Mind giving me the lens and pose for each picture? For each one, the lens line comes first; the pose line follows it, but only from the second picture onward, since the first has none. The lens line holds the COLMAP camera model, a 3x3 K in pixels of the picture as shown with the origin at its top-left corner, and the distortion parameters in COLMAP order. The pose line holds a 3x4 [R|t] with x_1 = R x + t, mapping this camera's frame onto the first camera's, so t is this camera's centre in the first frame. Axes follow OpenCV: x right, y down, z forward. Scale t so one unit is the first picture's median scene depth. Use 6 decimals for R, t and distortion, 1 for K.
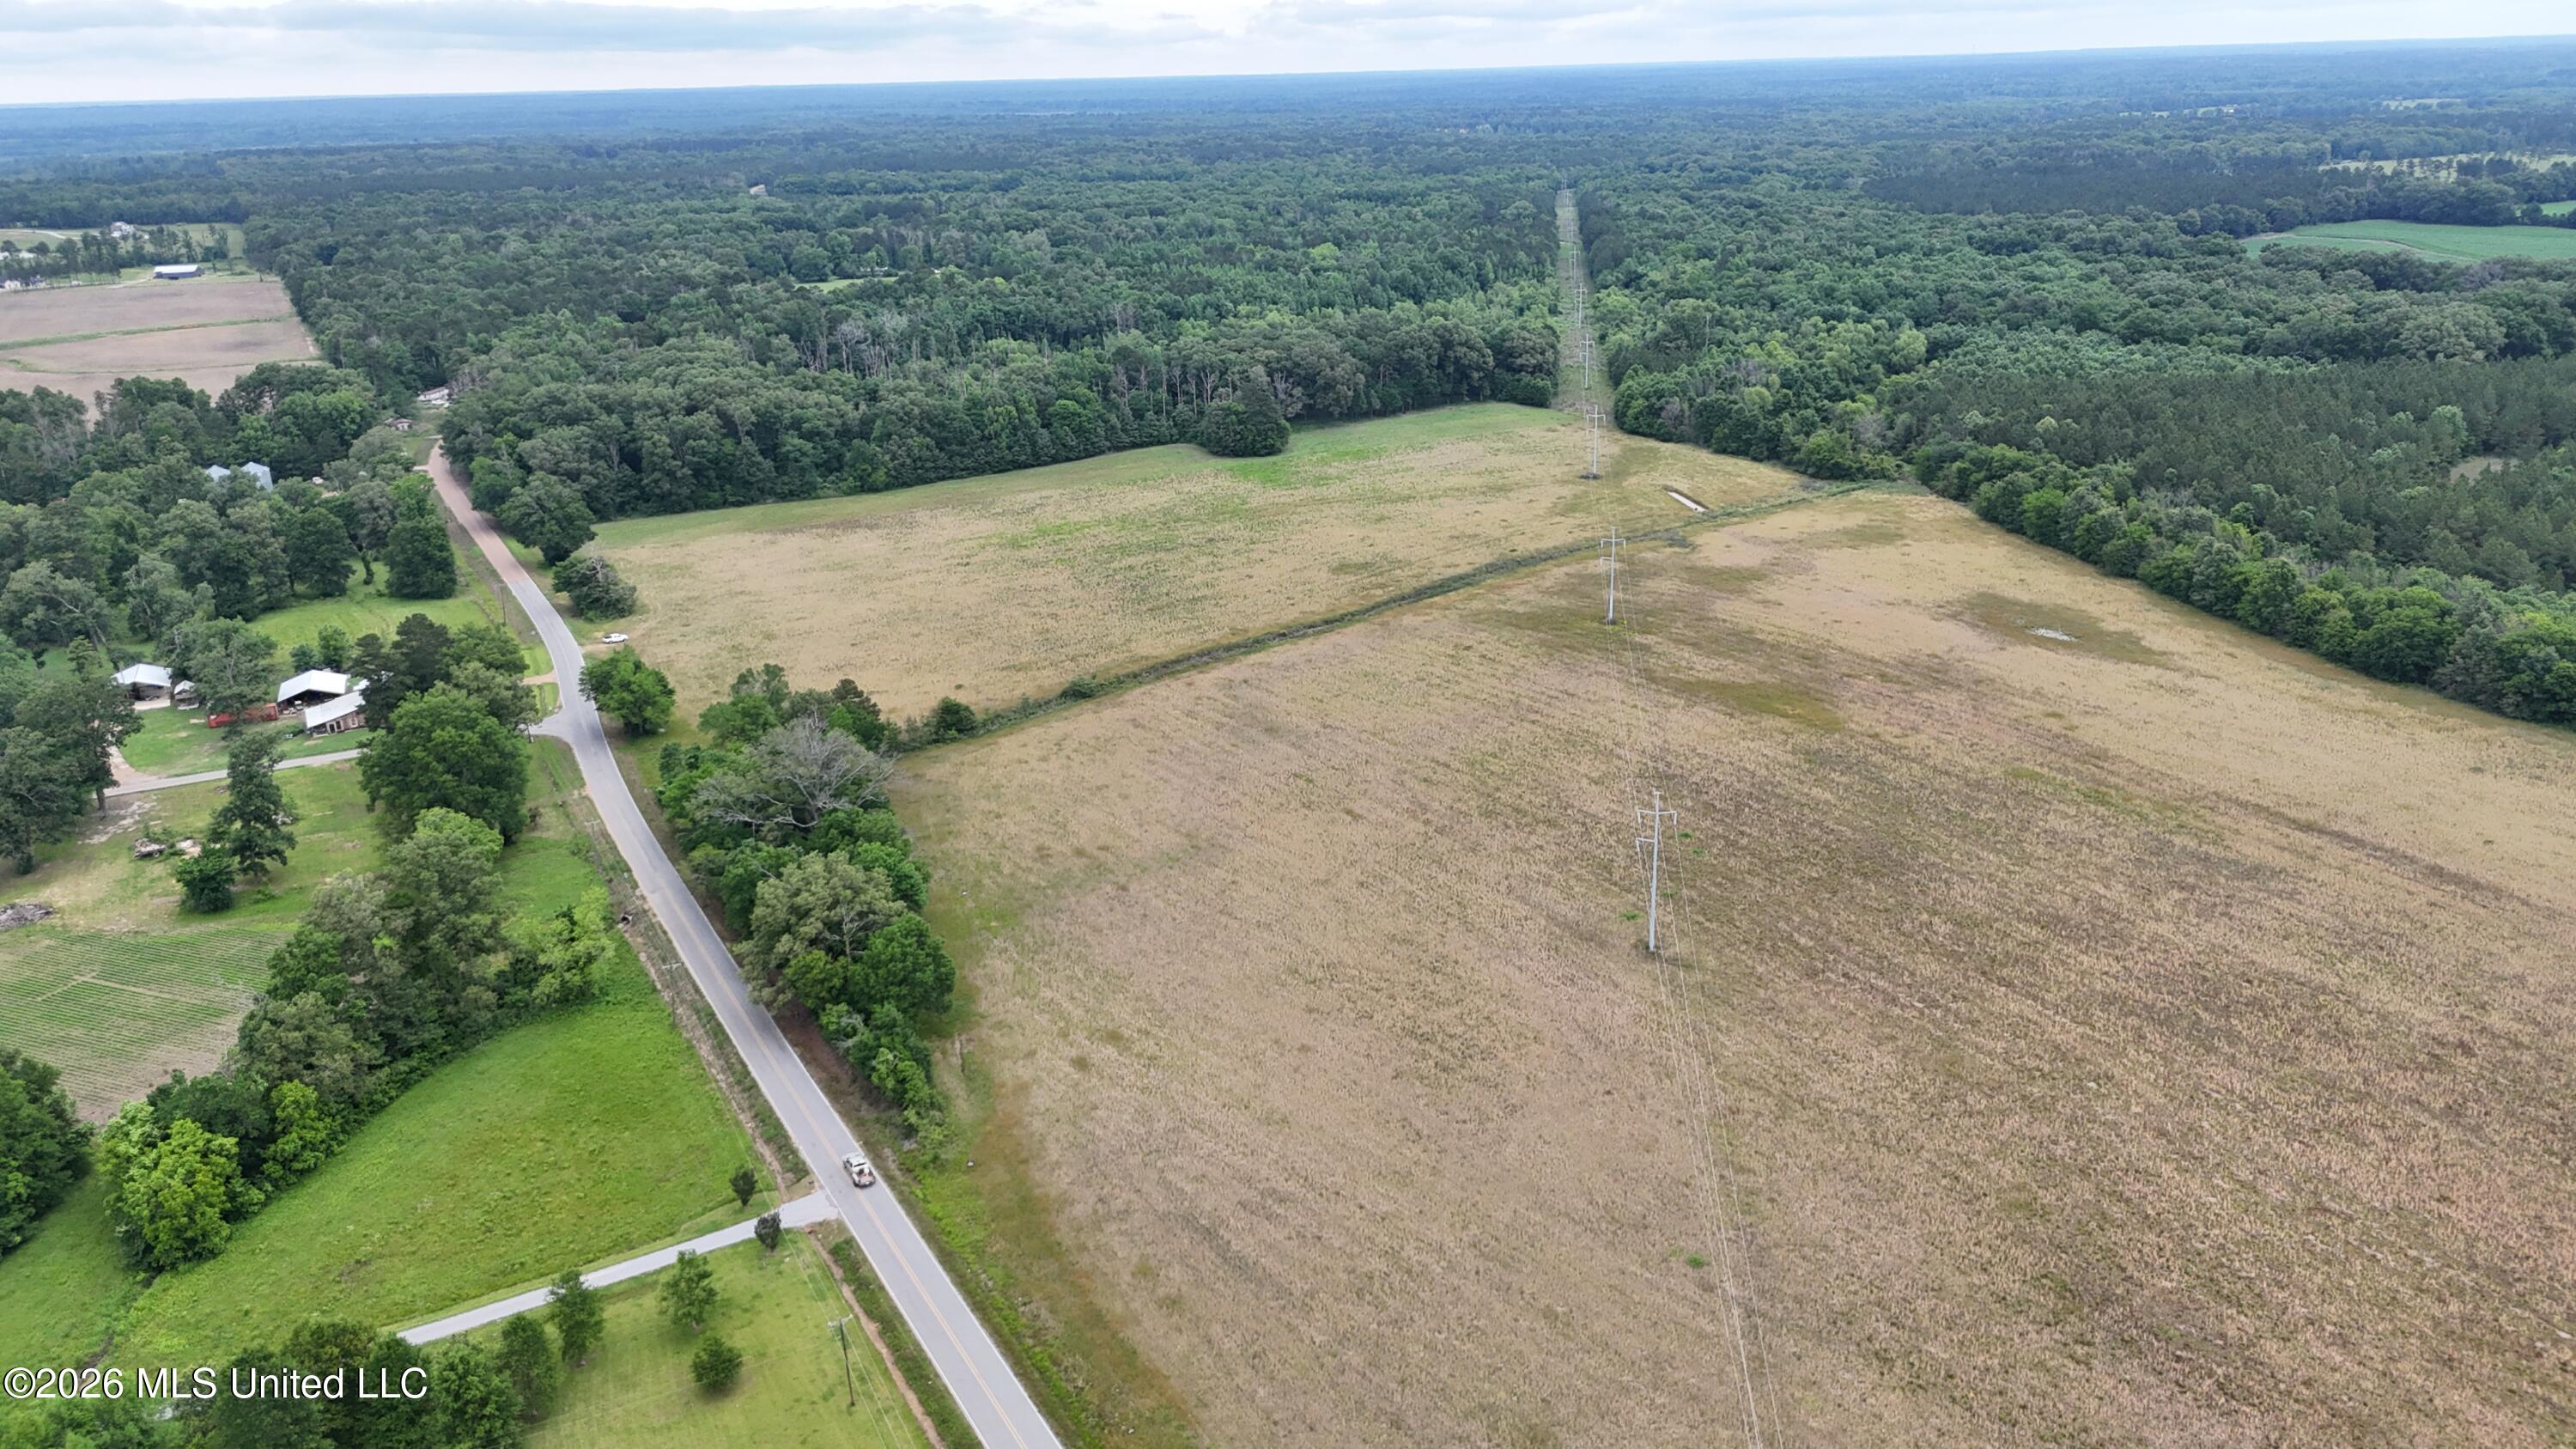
lens RADIAL K [[1884.9, 0, 1288.0], [0, 1884.9, 724.5], [0, 0, 1]] dist [0.080648, -0.088877]
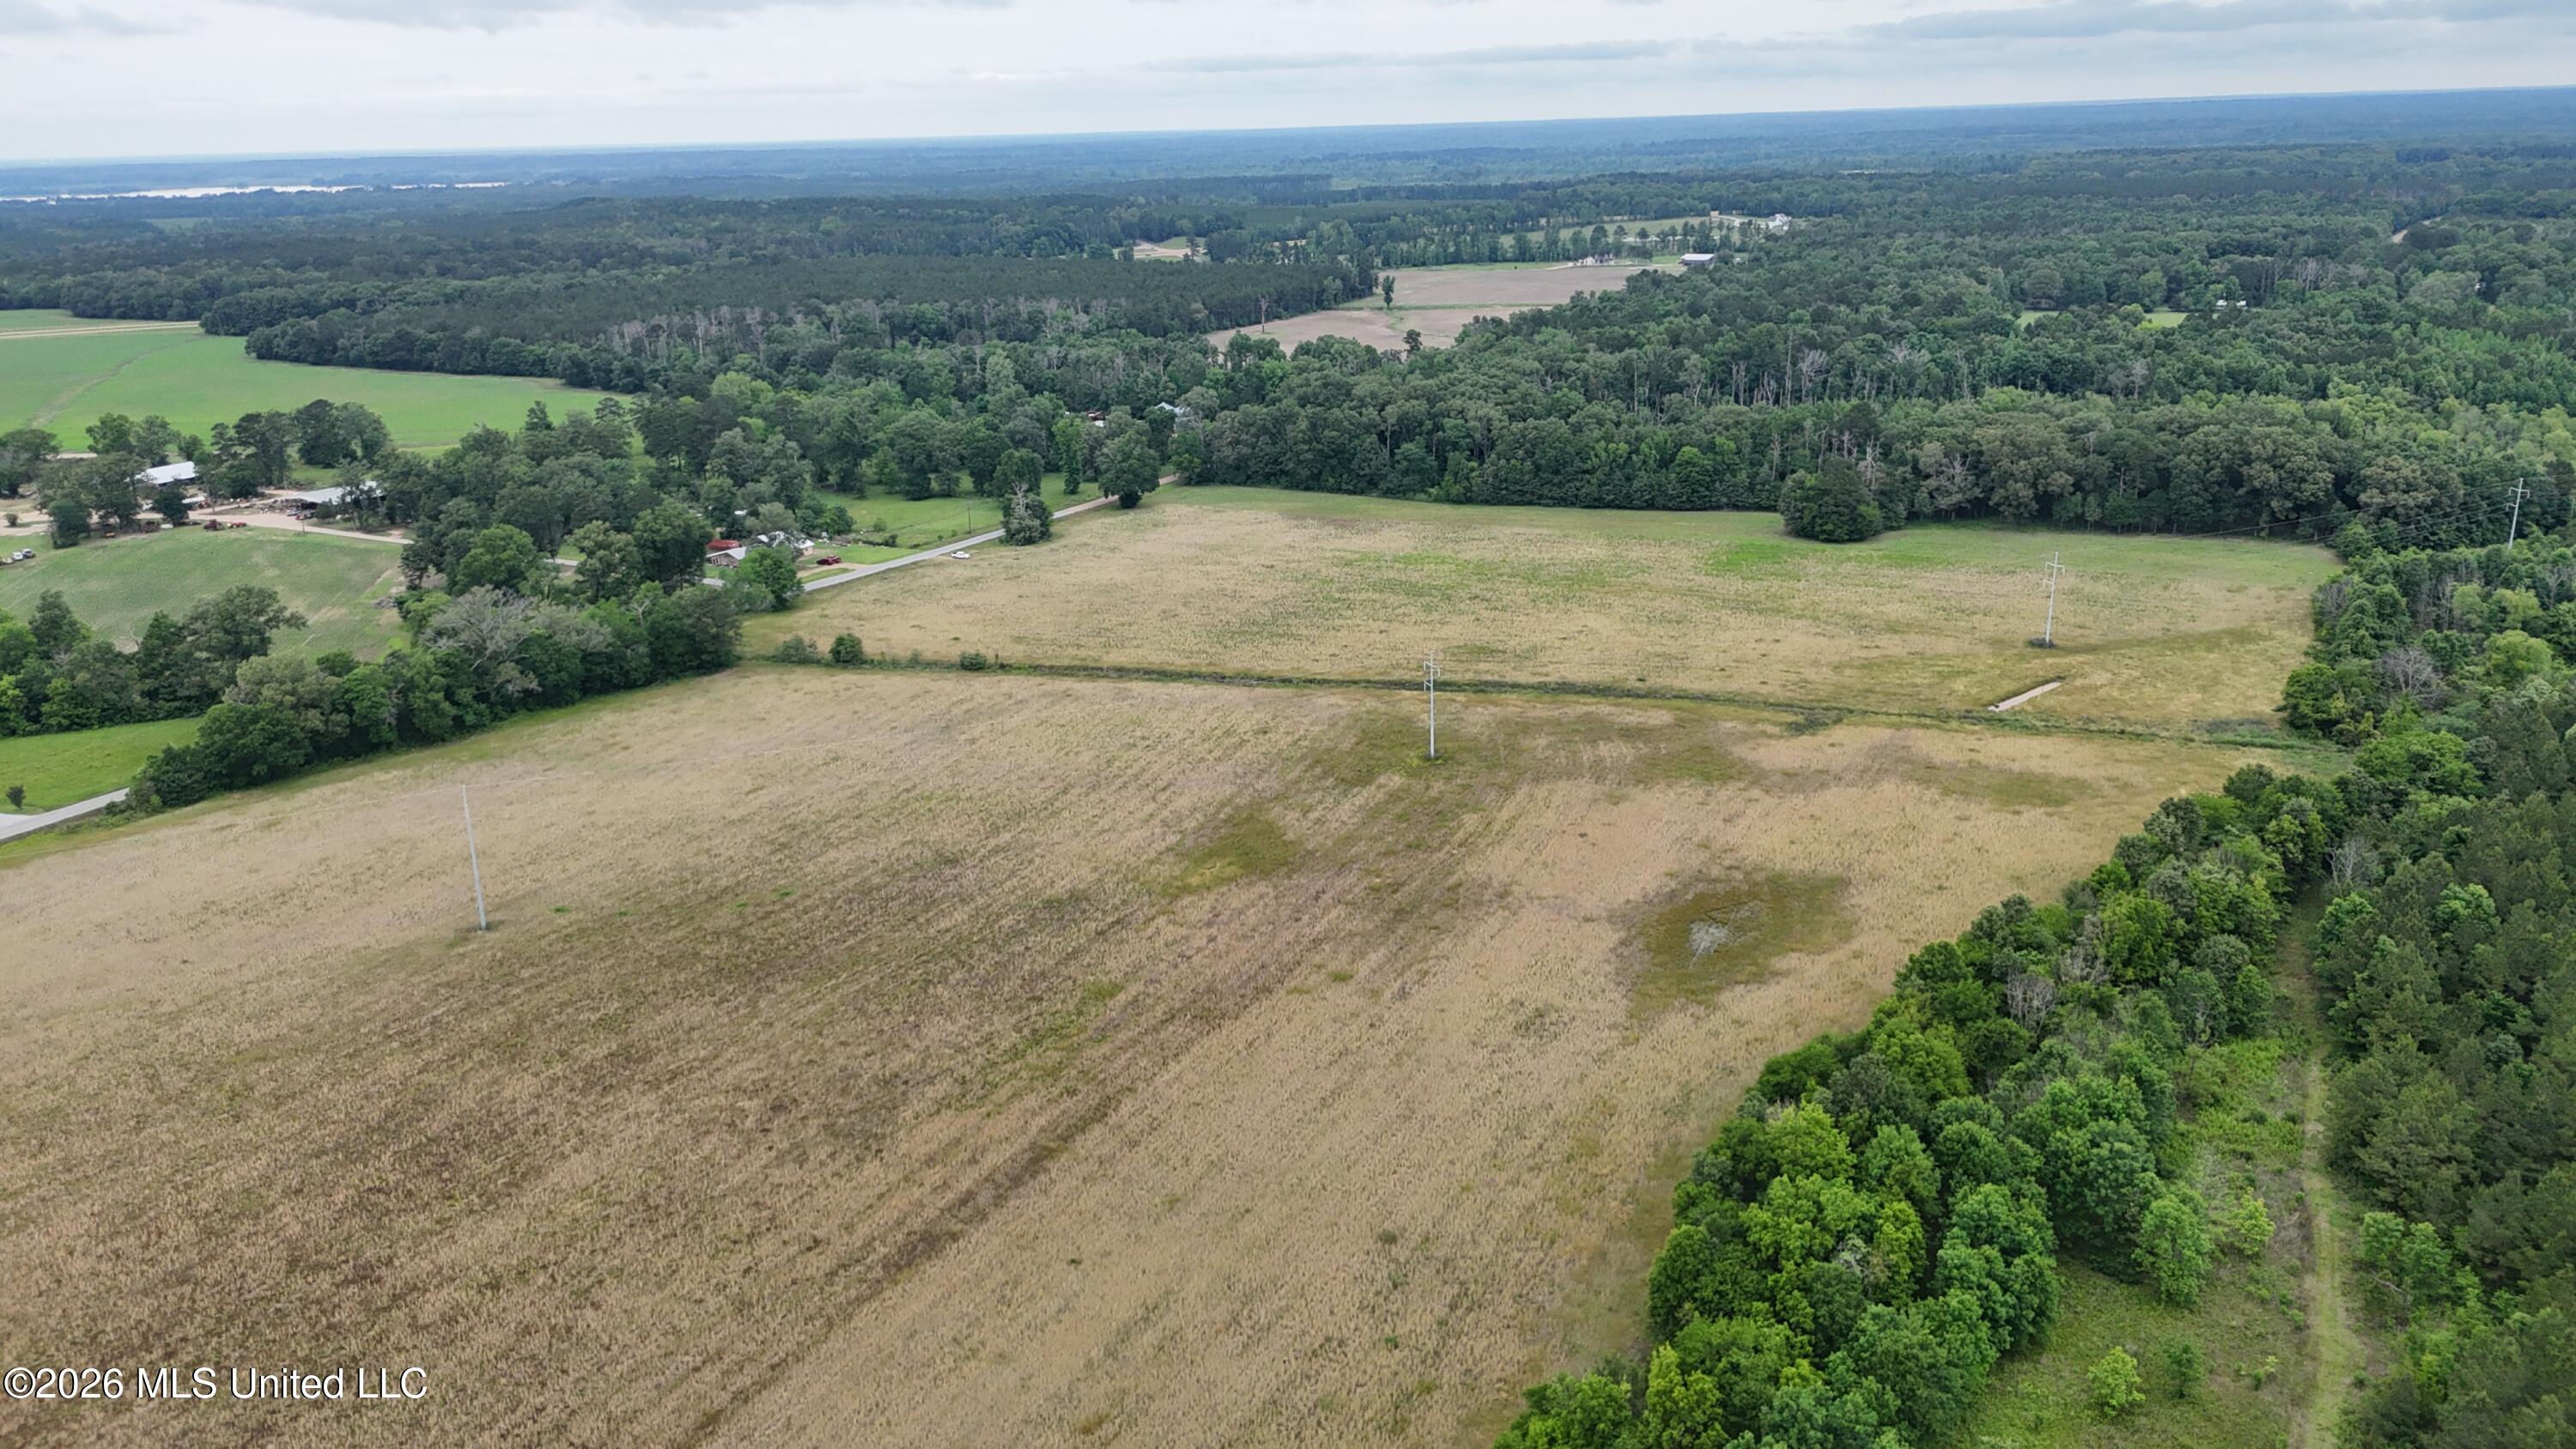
lens RADIAL K [[1874.4, 0, 1281.1], [0, 1874.4, 734.1], [0, 0, 1]] dist [0.122083, -0.164002]
pose [[0.543120, 0.269036, -0.795387, 0.835678], [-0.261551, 0.954356, 0.144209, -0.175137], [0.797879, 0.129711, 0.588697, 0.445807]]
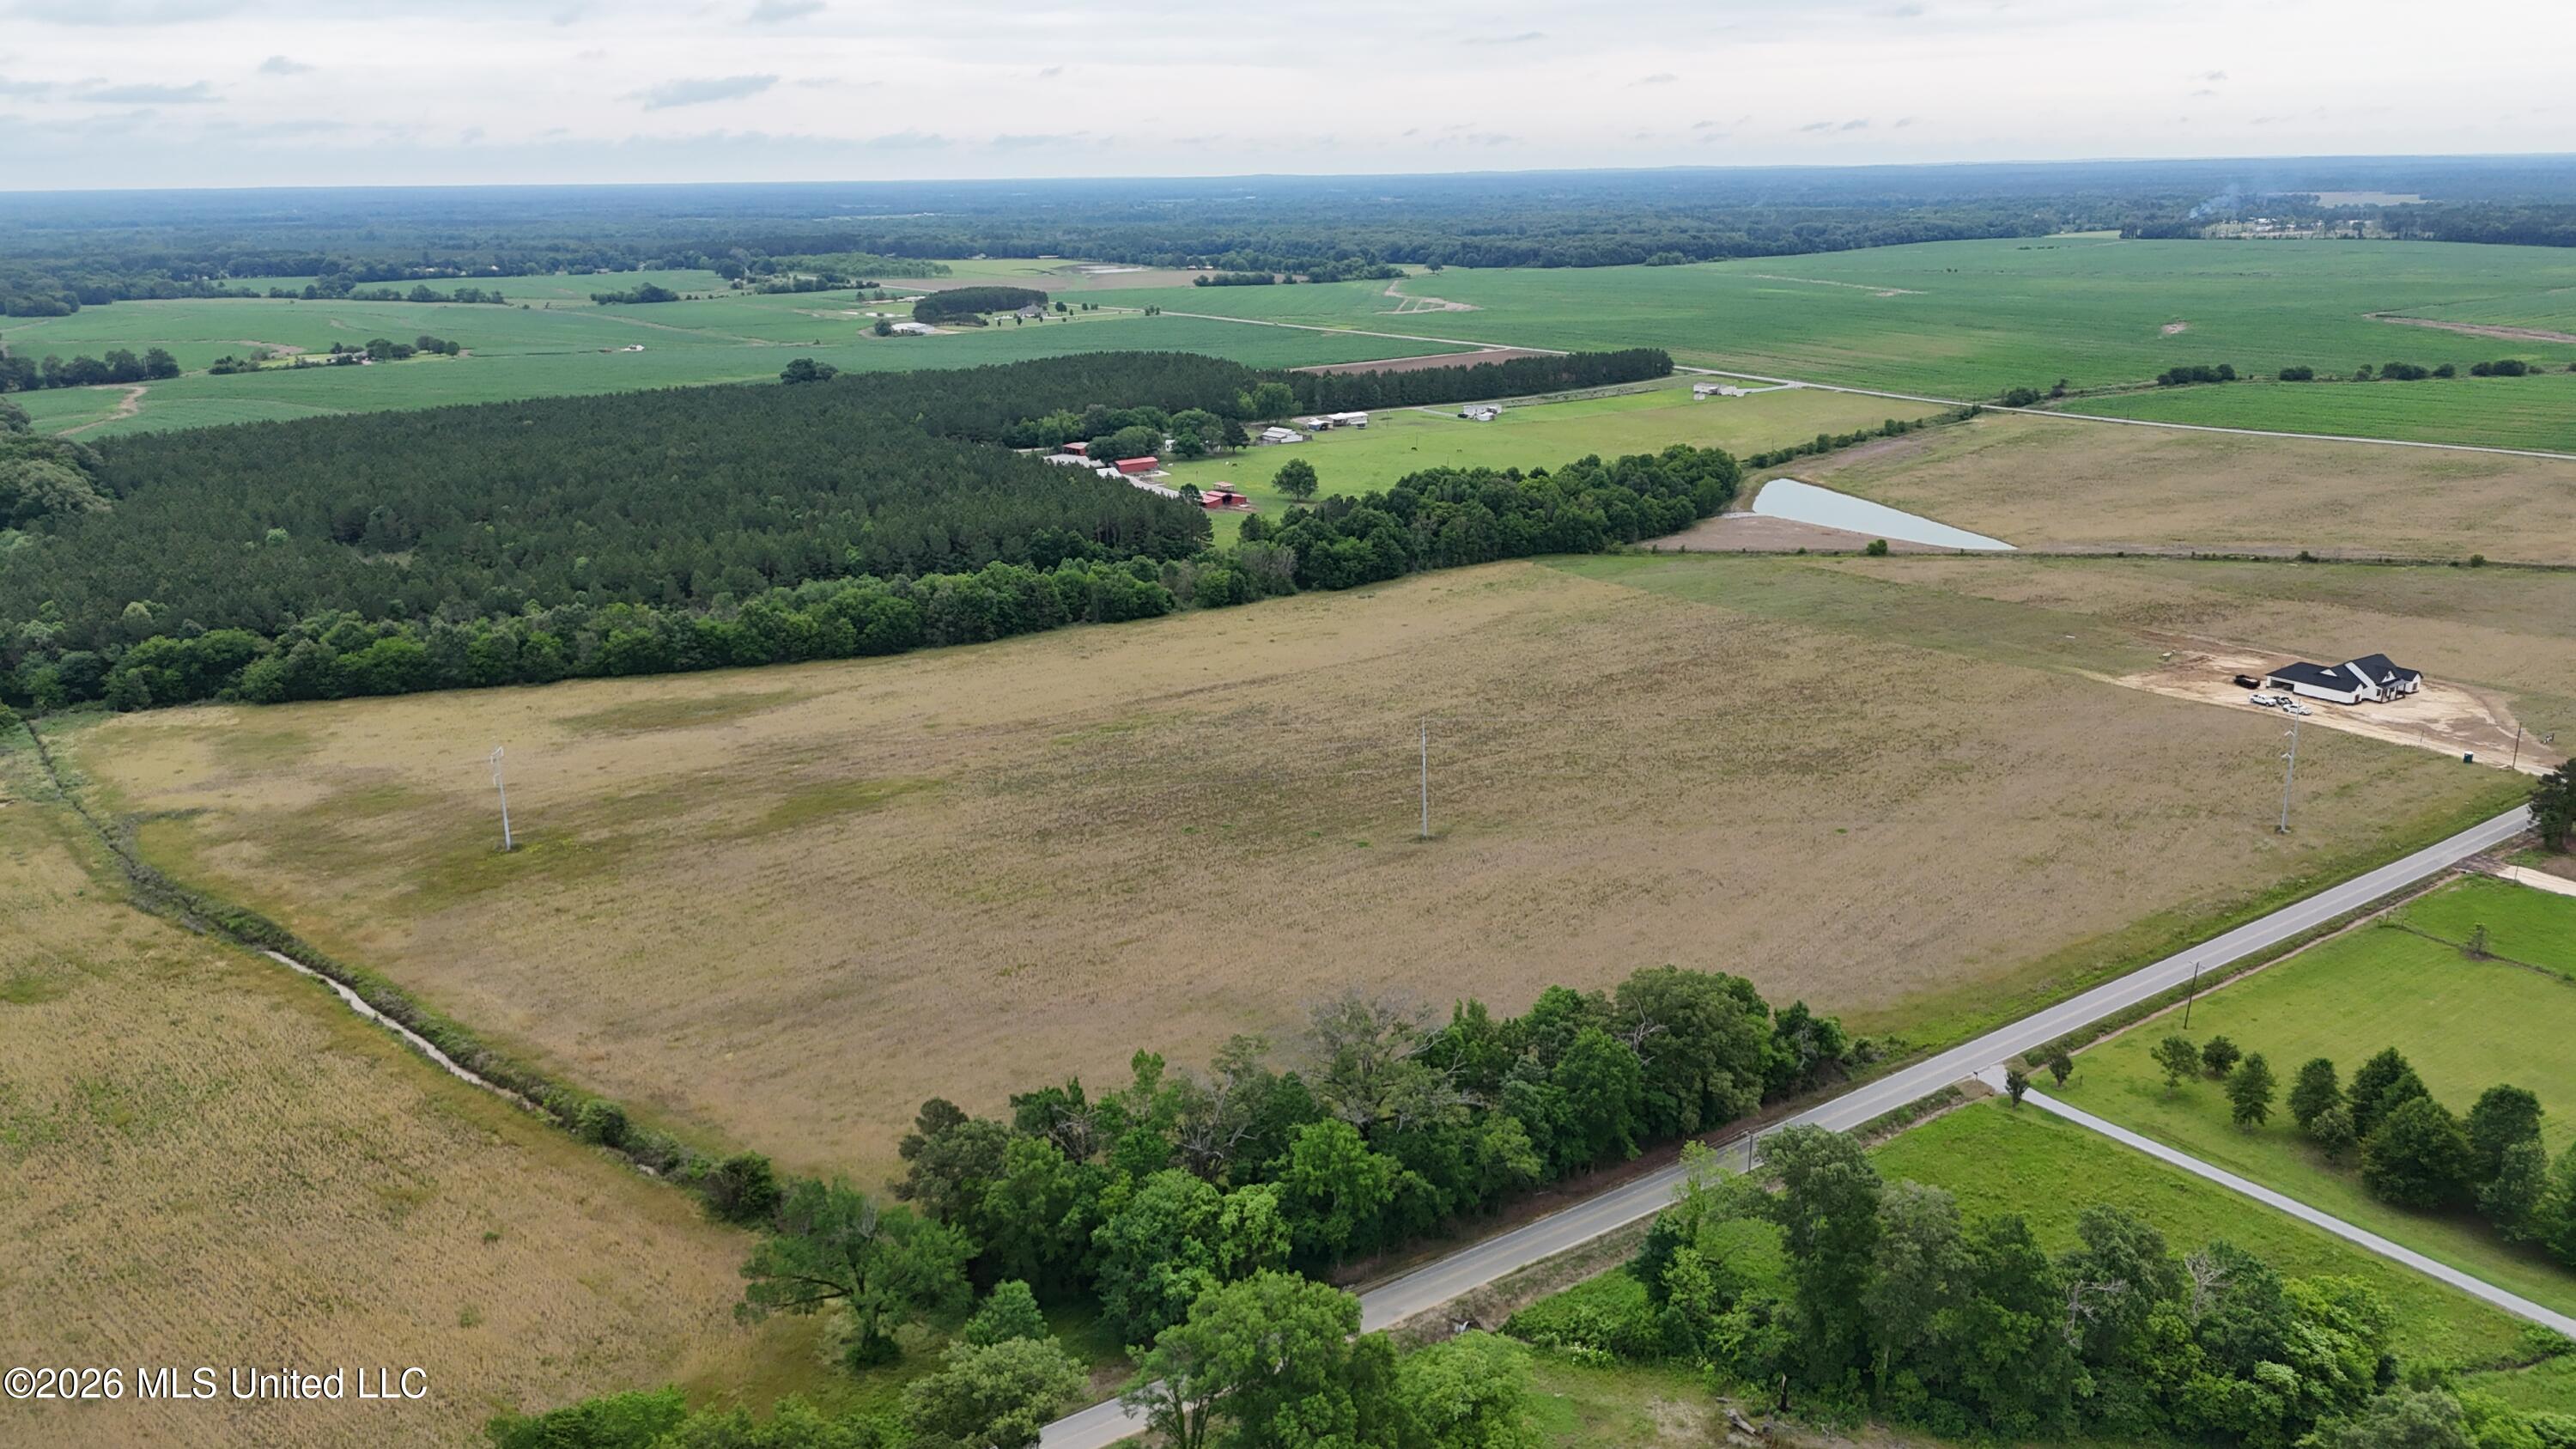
lens RADIAL K [[1884.9, 0, 1288.0], [0, 1884.9, 724.5], [0, 0, 1]] dist [0.080648, -0.088877]
pose [[-0.091223, -0.254679, 0.962713, -0.666187], [0.341902, 0.899969, 0.270478, -0.217676], [-0.935298, 0.353827, 0.004978, 0.672941]]
